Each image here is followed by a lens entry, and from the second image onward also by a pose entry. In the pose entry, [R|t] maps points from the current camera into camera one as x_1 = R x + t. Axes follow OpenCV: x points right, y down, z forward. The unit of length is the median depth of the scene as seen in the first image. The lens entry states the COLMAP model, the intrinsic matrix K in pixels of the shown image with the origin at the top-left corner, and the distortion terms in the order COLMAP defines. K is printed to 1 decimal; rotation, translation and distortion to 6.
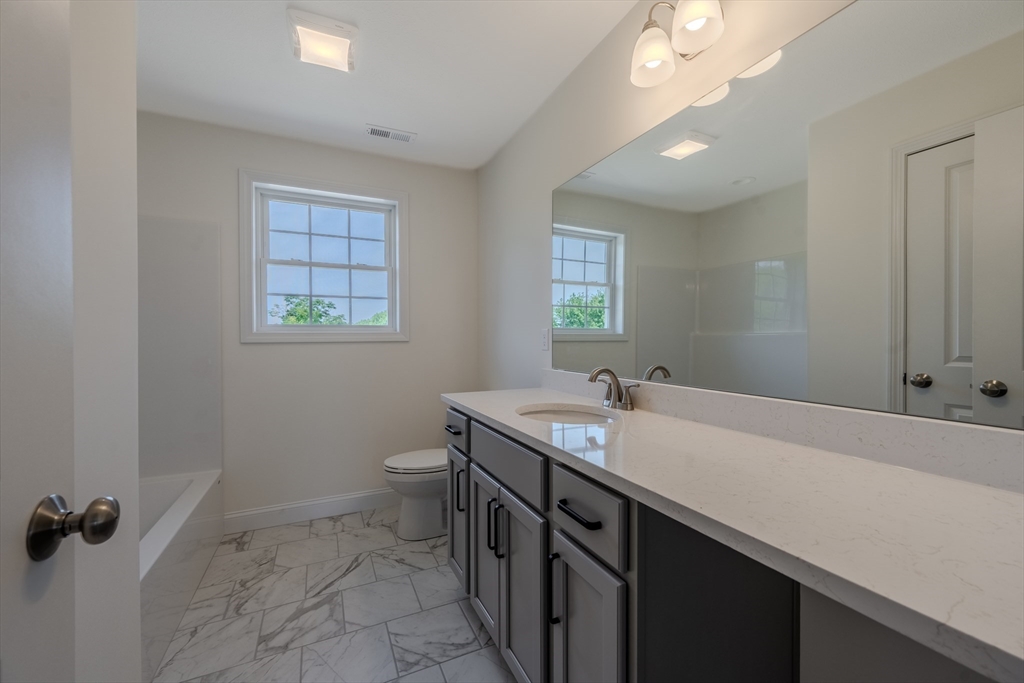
lens RADIAL K [[412.7, 0, 512.0], [0, 412.7, 341.5], [0, 0, 1]] dist [-0.023149, -0.000065]
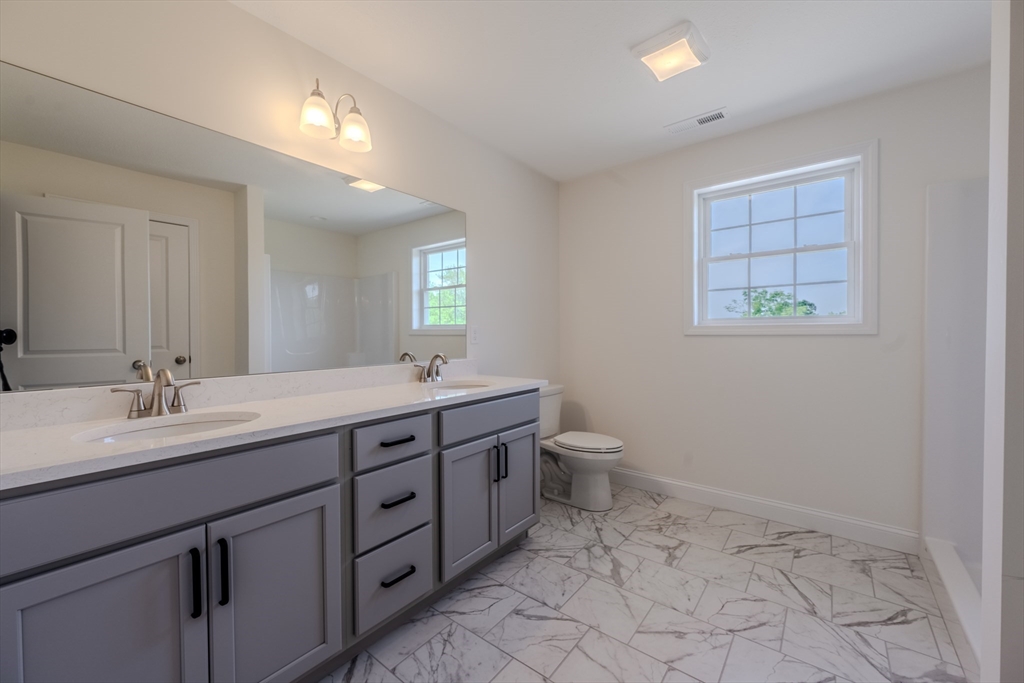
lens RADIAL K [[402.3, 0, 512.3], [0, 402.3, 338.0], [0, 0, 1]] dist [0.007244, -0.000172]
pose [[0.442126, 0.011658, -0.896877, 0.128577], [-0.002195, 0.999927, 0.011916, -0.000936], [0.896950, -0.003299, 0.442119, 0.061982]]
